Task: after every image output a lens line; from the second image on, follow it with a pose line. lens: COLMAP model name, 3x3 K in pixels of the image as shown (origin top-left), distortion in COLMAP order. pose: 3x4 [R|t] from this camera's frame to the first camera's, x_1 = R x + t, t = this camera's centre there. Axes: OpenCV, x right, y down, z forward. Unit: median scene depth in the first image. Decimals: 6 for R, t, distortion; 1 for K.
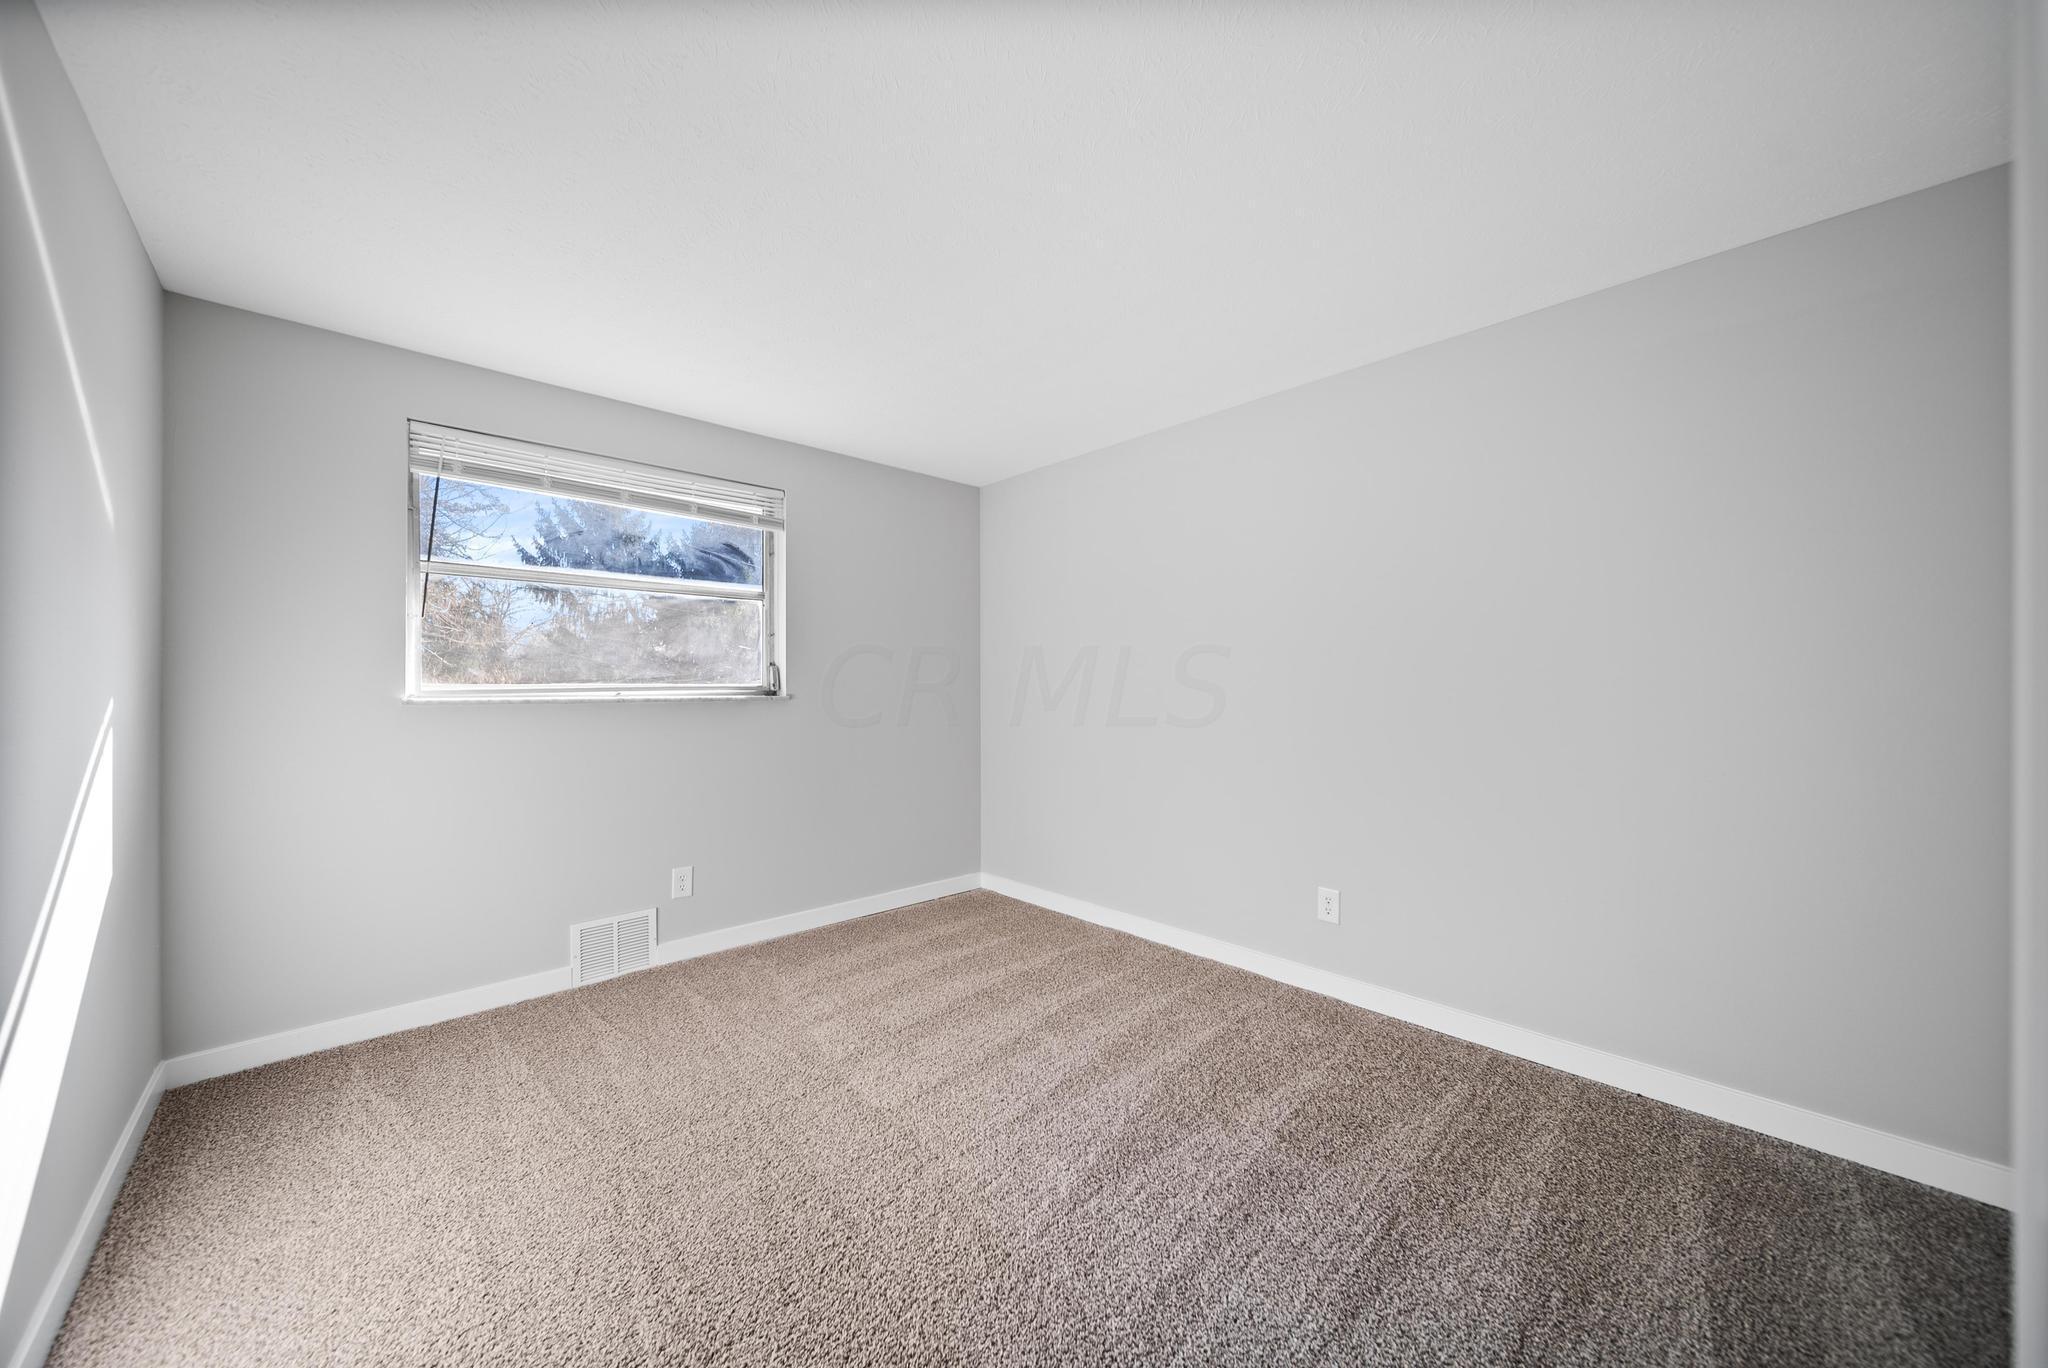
lens RADIAL K [[721.3, 0, 1024.0], [0, 721.3, 684.0], [0, 0, 1]] dist [-0.006870, -0.000579]
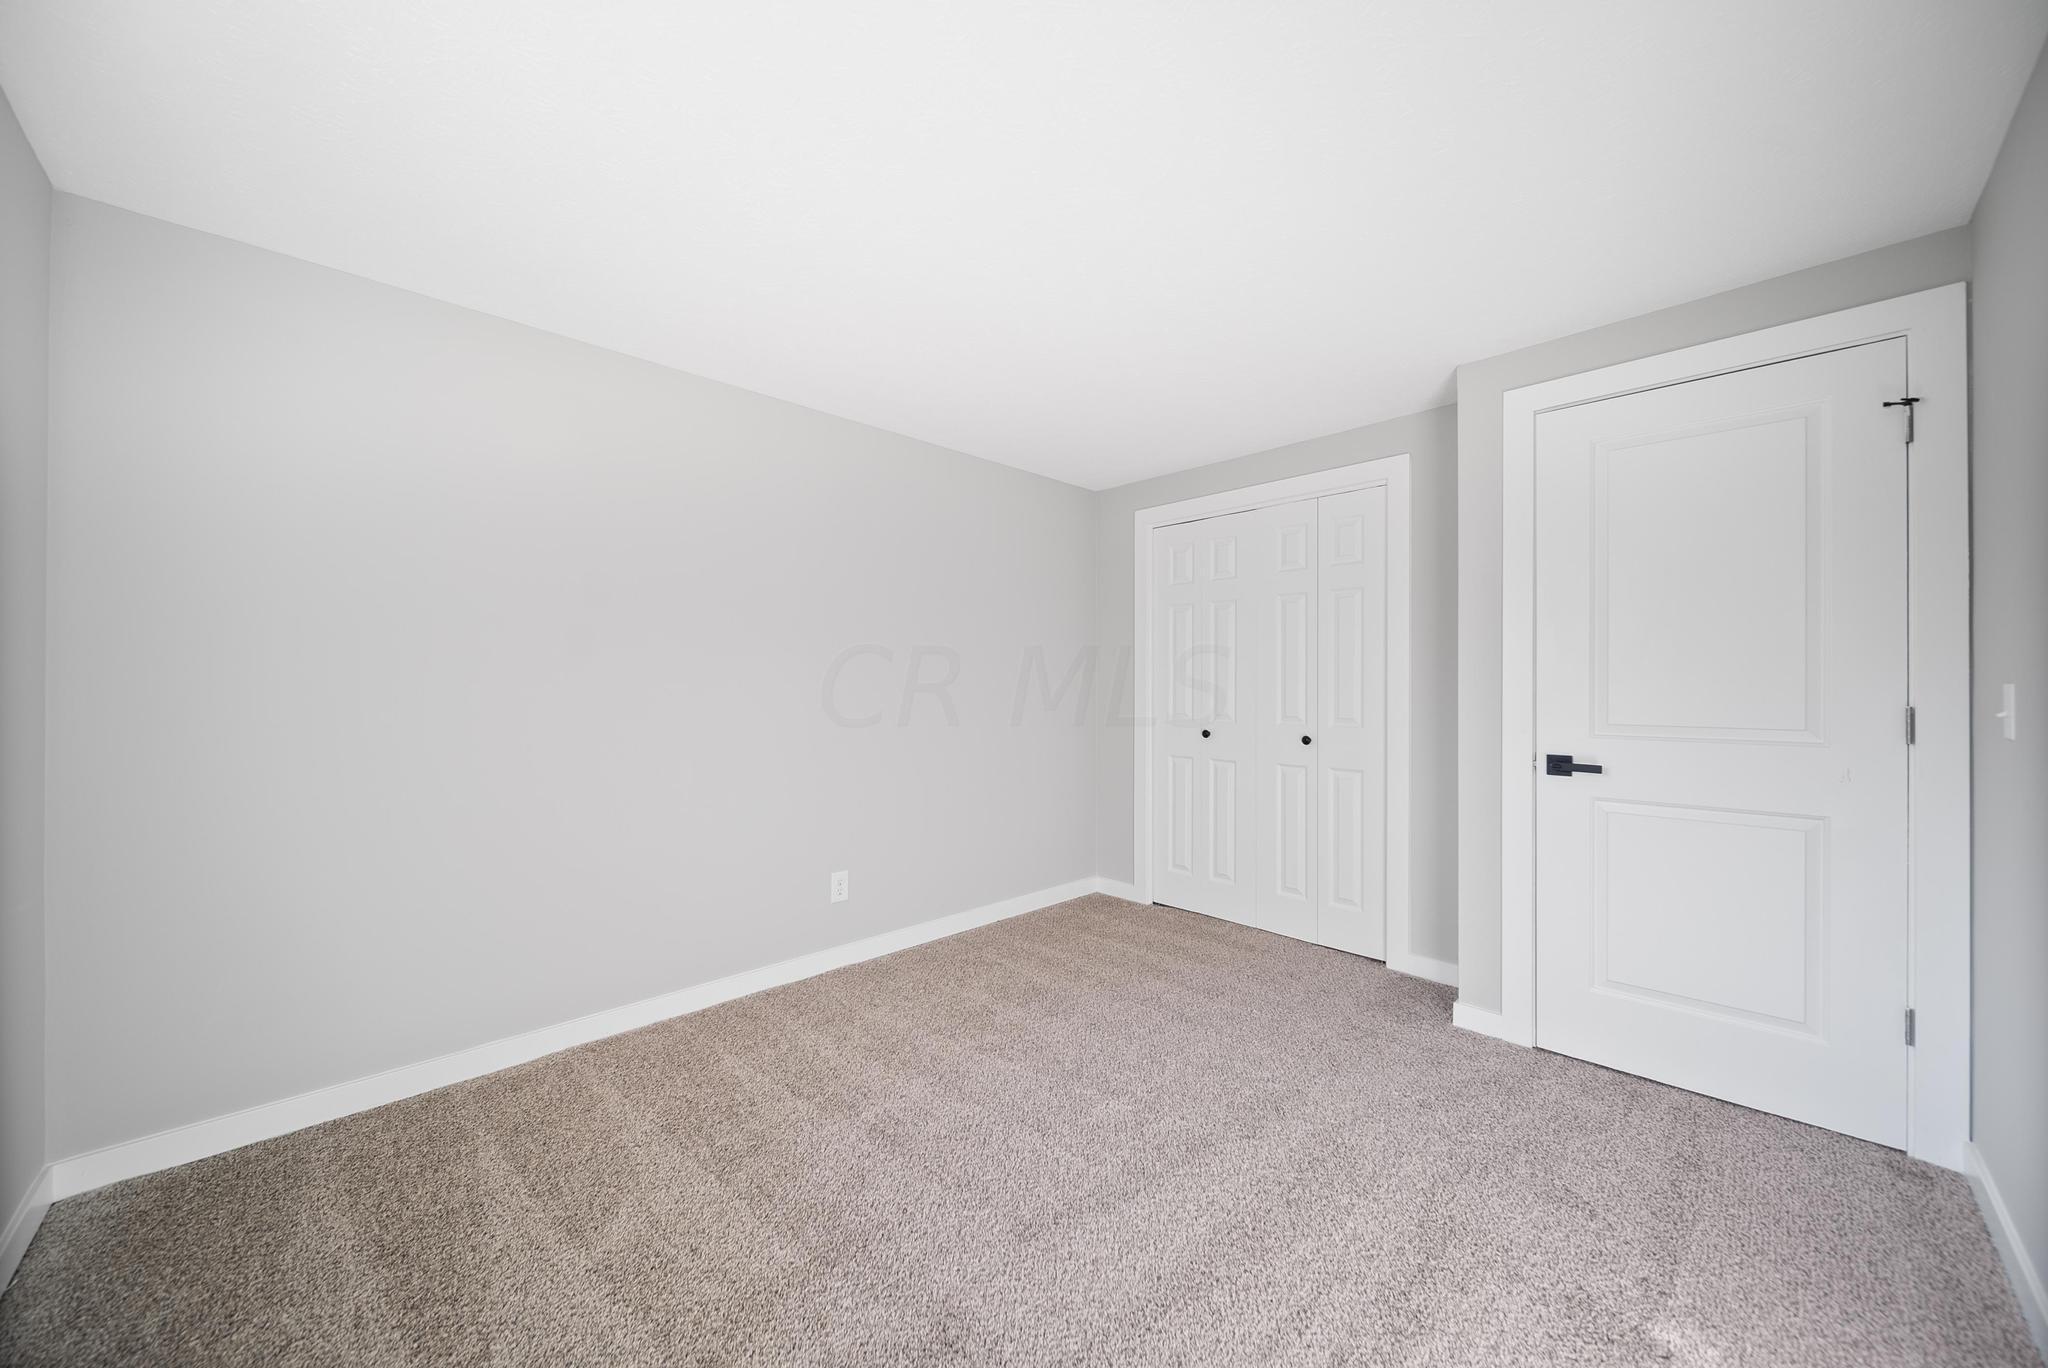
lens RADIAL K [[721.3, 0, 1024.0], [0, 721.3, 684.0], [0, 0, 1]] dist [-0.006870, -0.000579]
pose [[-0.024324, 0.008068, 0.999672, -0.741143], [-0.007036, 0.999941, -0.008242, -0.003605], [-0.999679, -0.007234, -0.024266, 0.768035]]
